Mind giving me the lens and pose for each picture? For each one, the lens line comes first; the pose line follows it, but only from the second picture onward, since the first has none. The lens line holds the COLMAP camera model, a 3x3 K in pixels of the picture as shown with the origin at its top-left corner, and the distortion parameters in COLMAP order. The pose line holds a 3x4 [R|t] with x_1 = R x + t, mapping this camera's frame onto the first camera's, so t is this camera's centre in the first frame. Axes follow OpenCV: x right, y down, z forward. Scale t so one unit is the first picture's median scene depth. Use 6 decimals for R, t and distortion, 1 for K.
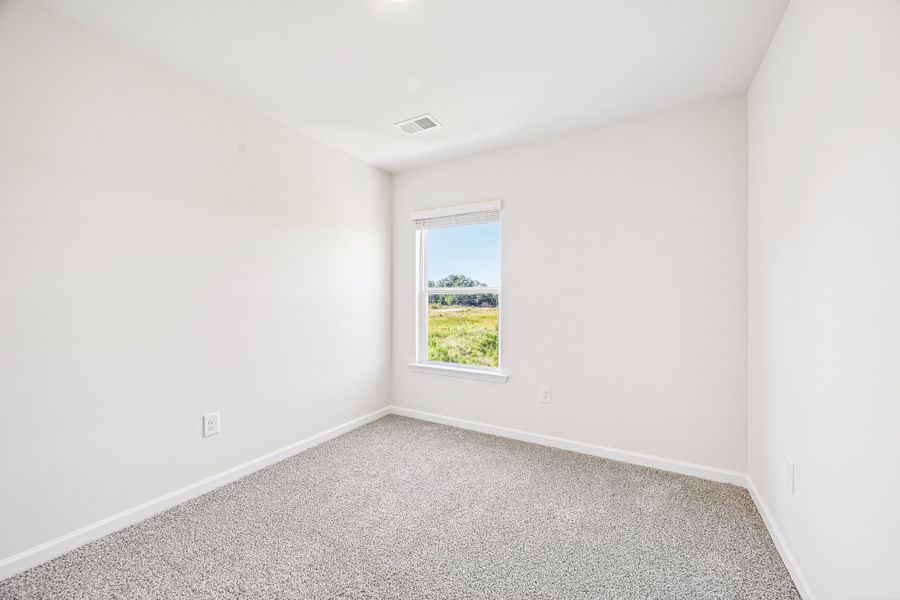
lens RADIAL K [[351.7, 0, 450.6], [0, 351.7, 296.3], [0, 0, 1]] dist [0.000130, 0.000032]
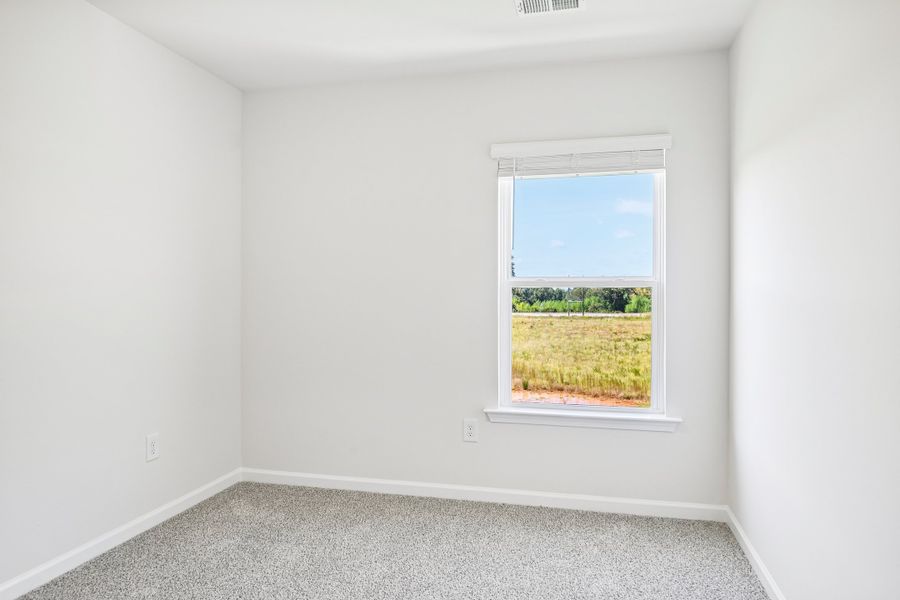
lens RADIAL K [[495.9, 0, 450.0], [0, 495.9, 300.0], [0, 0, 1]] dist [0.002126, 0.000084]
pose [[0.947606, 0.001958, 0.319435, -0.333411], [-0.006429, 0.999896, 0.012943, 0.003003], [-0.319377, -0.014318, 0.947520, 0.195981]]
